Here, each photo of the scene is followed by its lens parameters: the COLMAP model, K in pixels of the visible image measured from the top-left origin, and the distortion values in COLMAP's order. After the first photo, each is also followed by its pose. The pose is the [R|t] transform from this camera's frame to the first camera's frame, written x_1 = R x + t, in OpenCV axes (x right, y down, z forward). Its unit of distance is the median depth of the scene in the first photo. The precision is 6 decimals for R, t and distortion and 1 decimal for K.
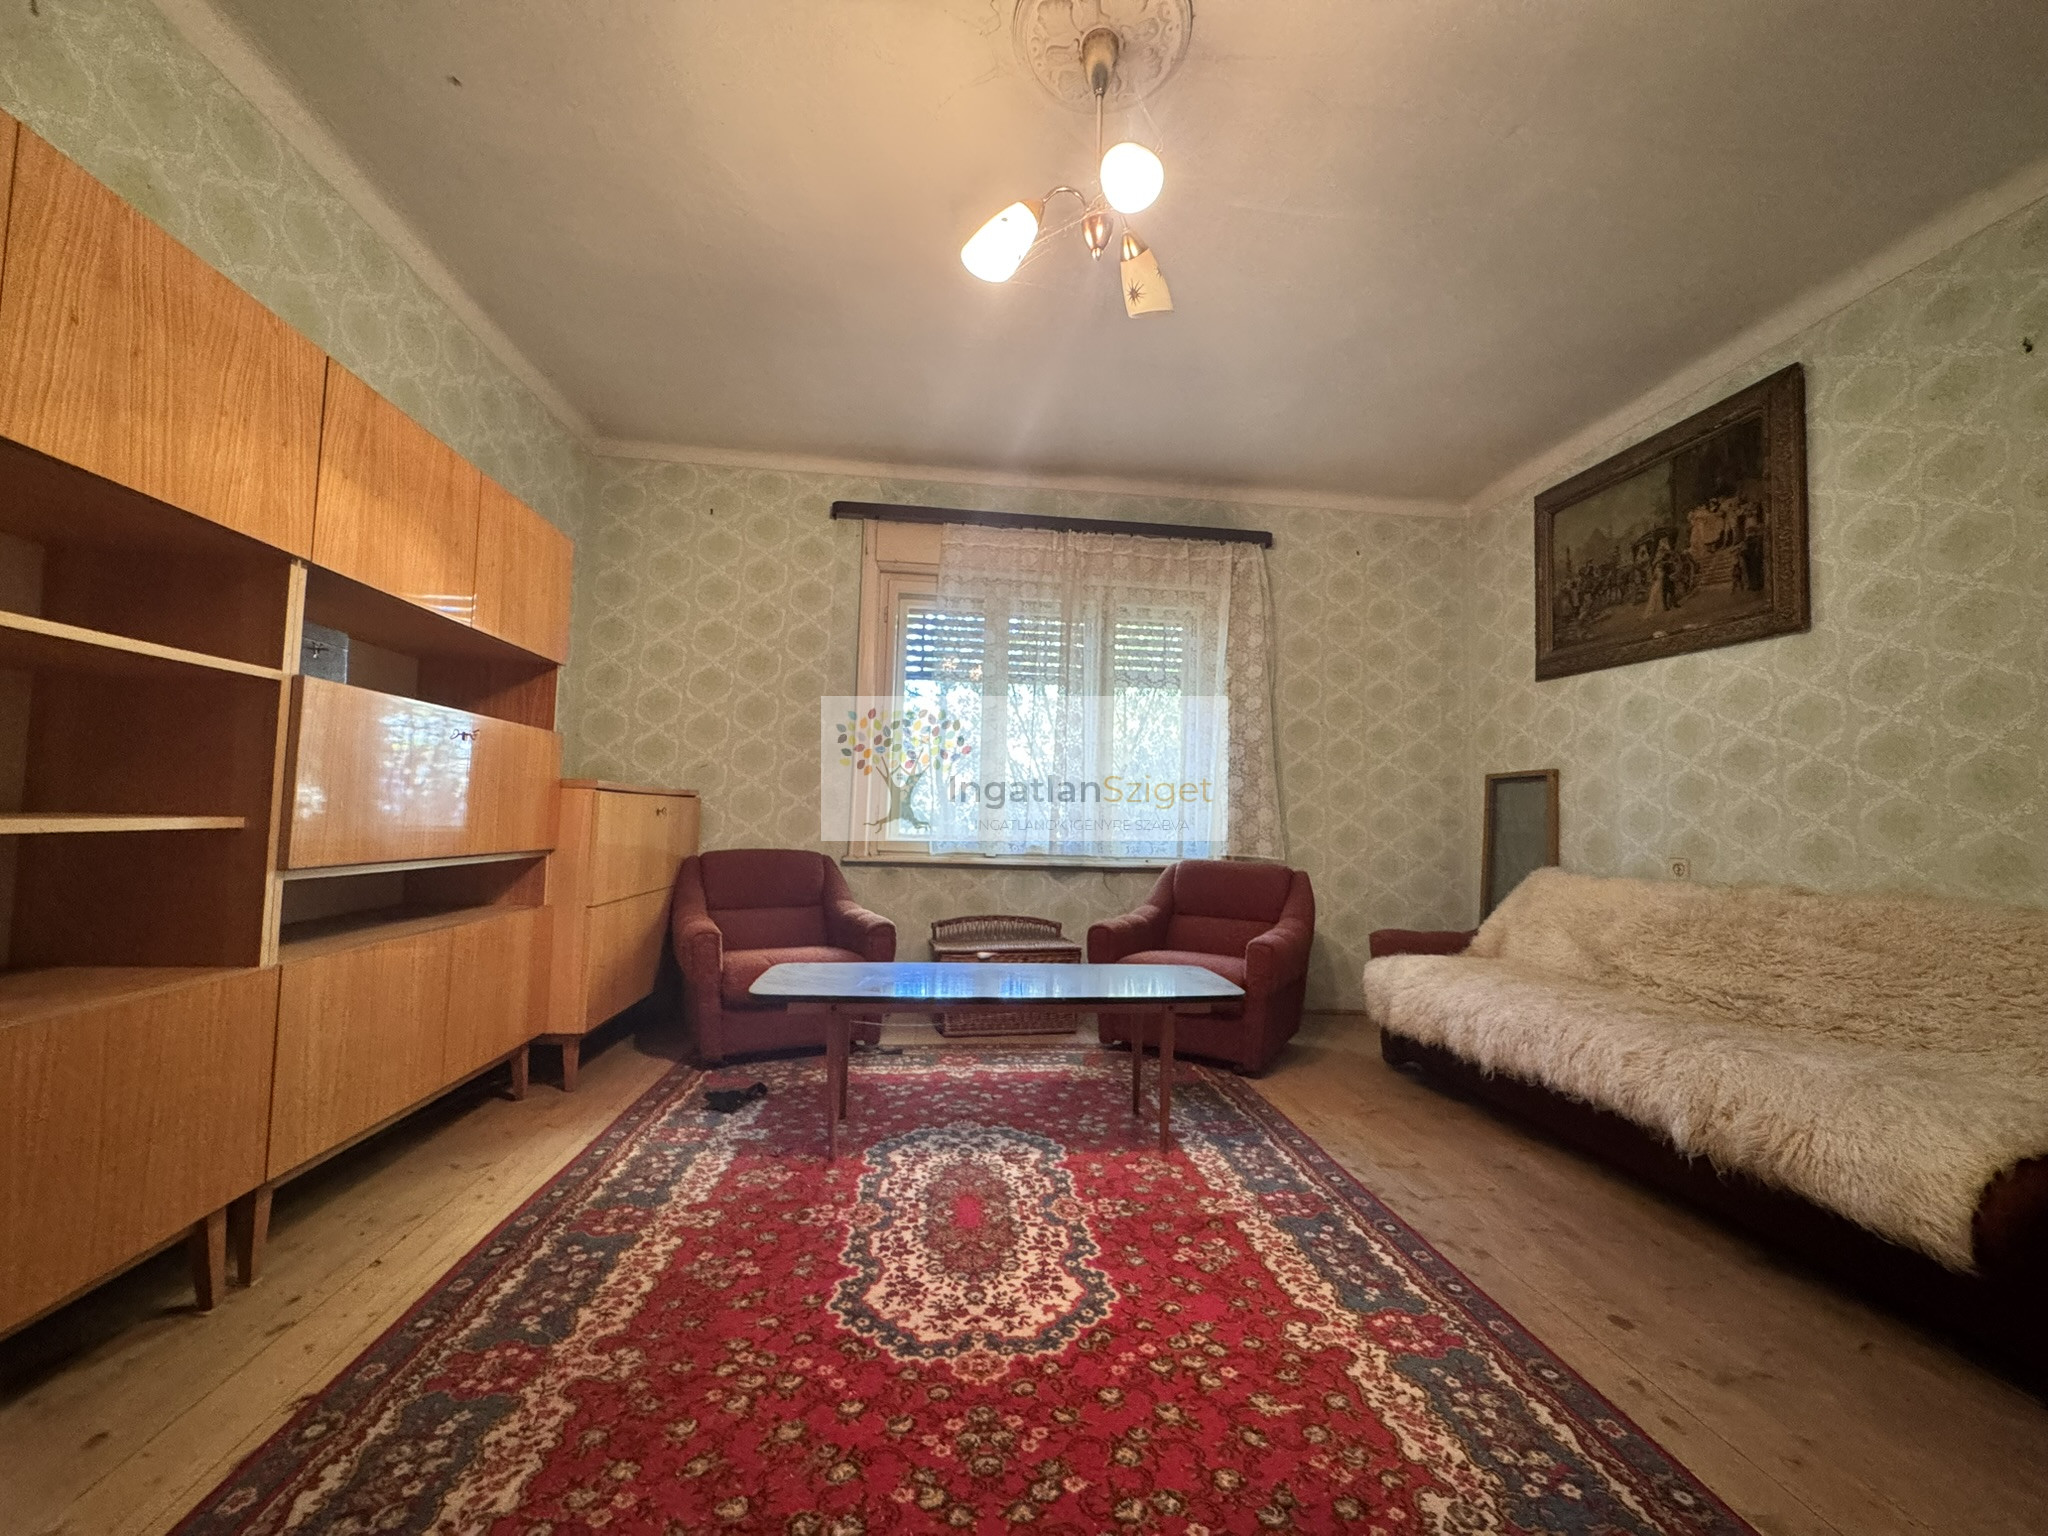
lens RADIAL K [[815.4, 0, 1028.5], [0, 815.4, 770.7], [0, 0, 1]] dist [-0.000516, -0.000831]
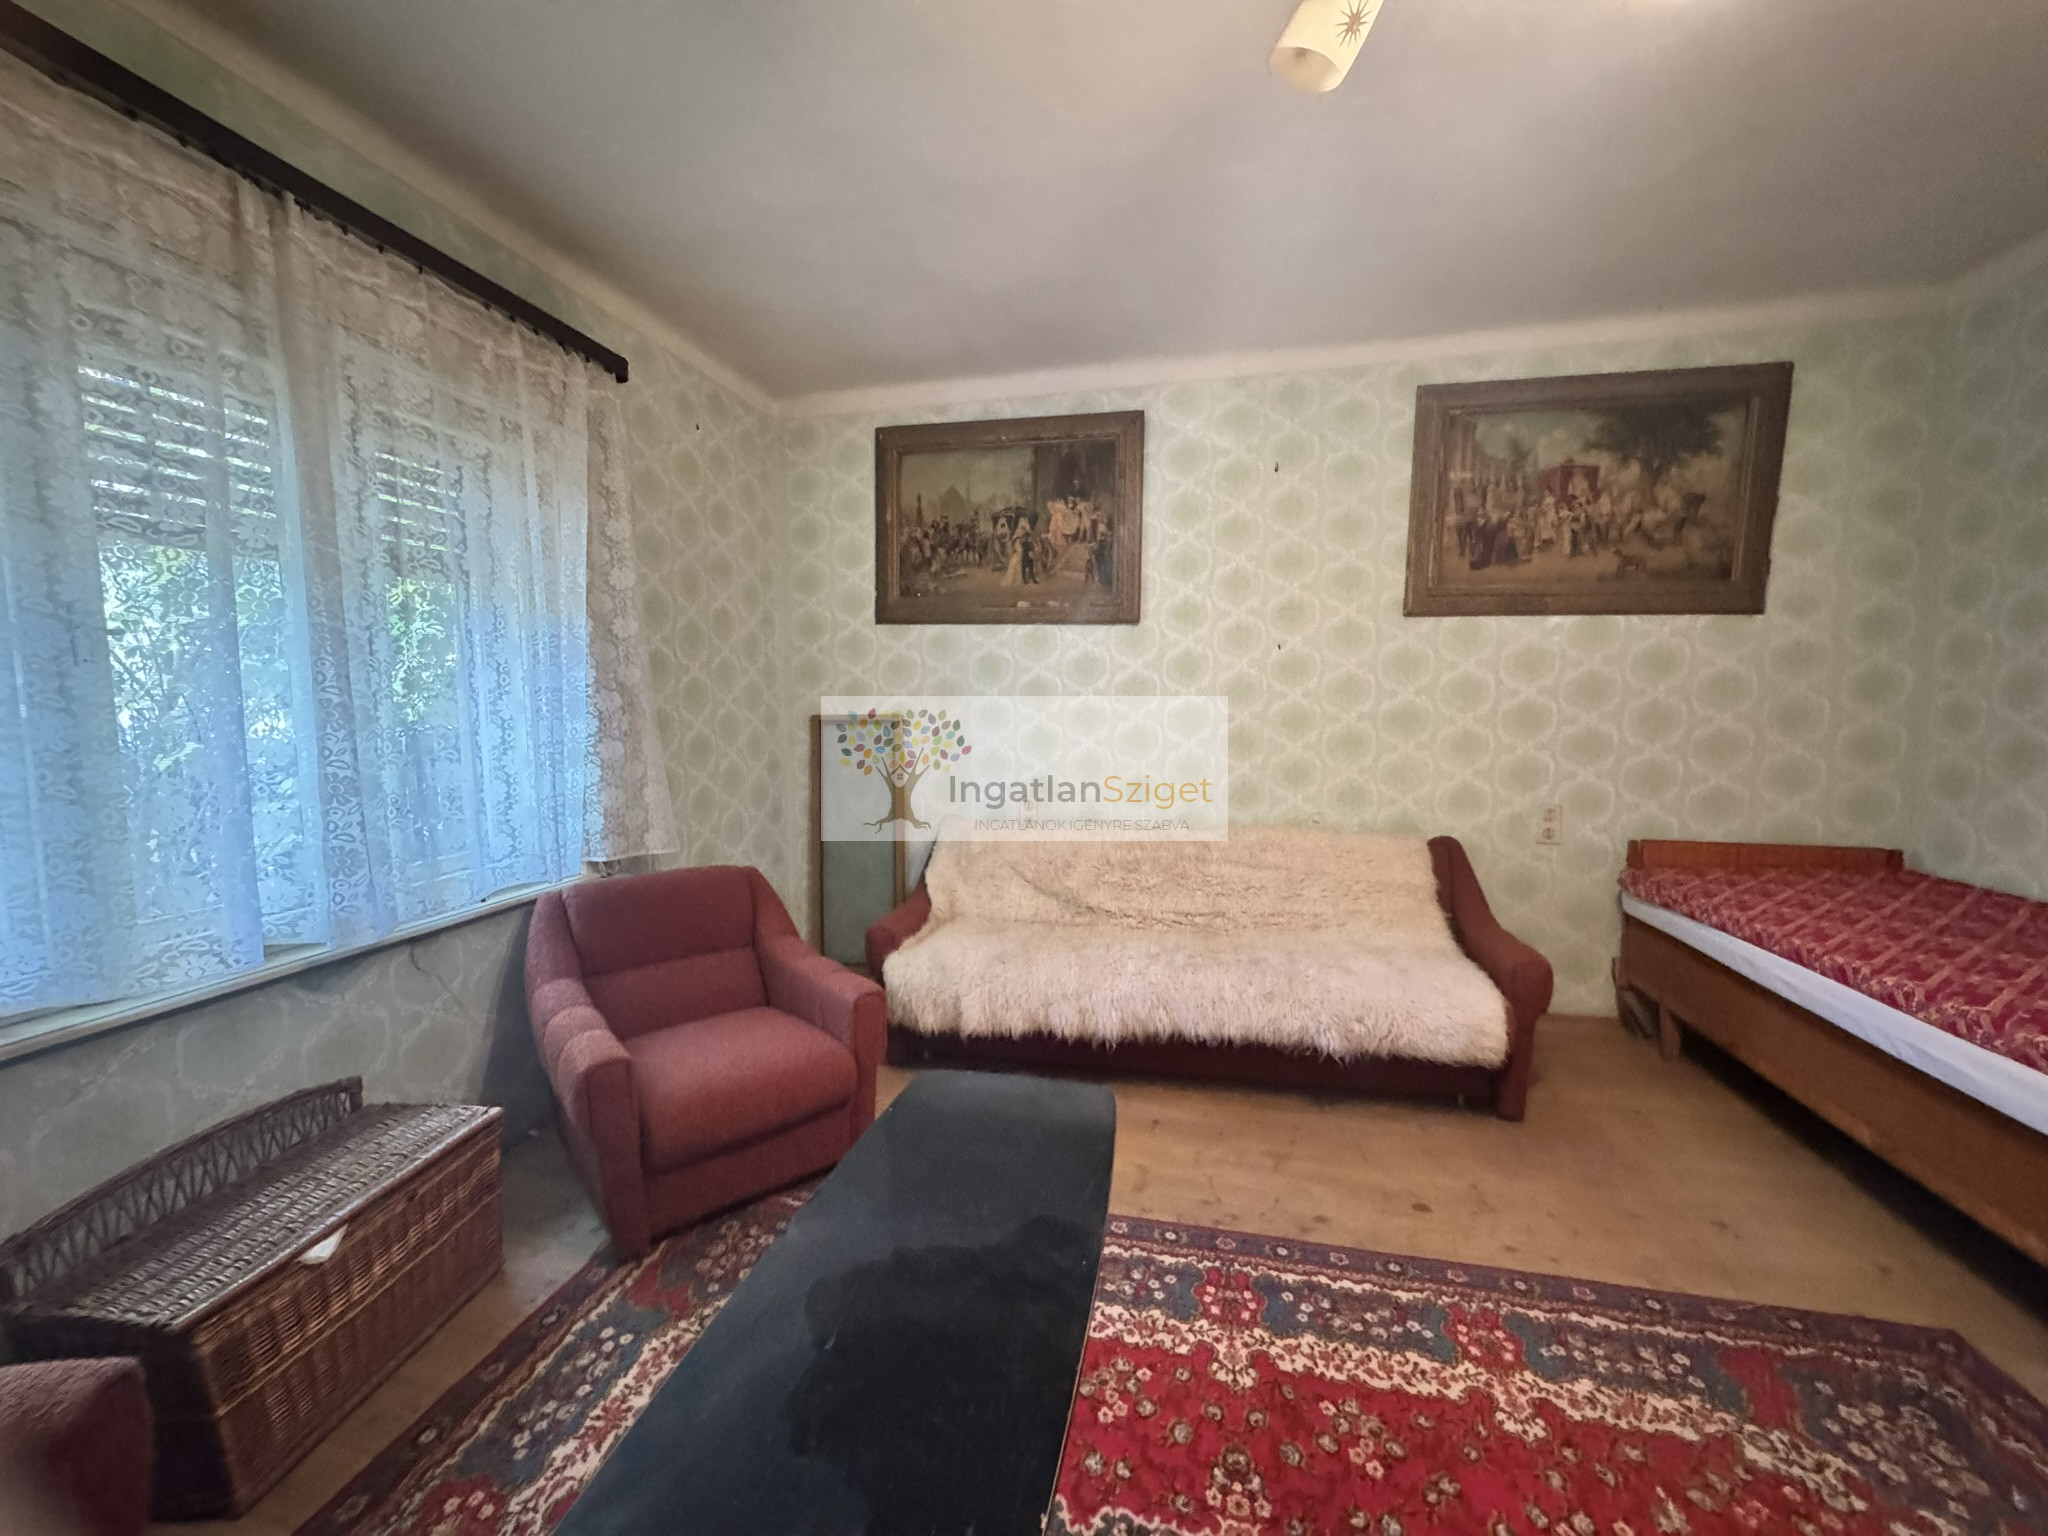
lens RADIAL K [[815.4, 0, 1026.8], [0, 815.4, 765.8], [0, 0, 1]] dist [-0.000516, -0.000831]
pose [[0.332560, -0.106109, 0.937094, -0.331327], [-0.039830, 0.991183, 0.126369, -0.090376], [-0.942241, -0.079350, 0.325402, 0.625503]]
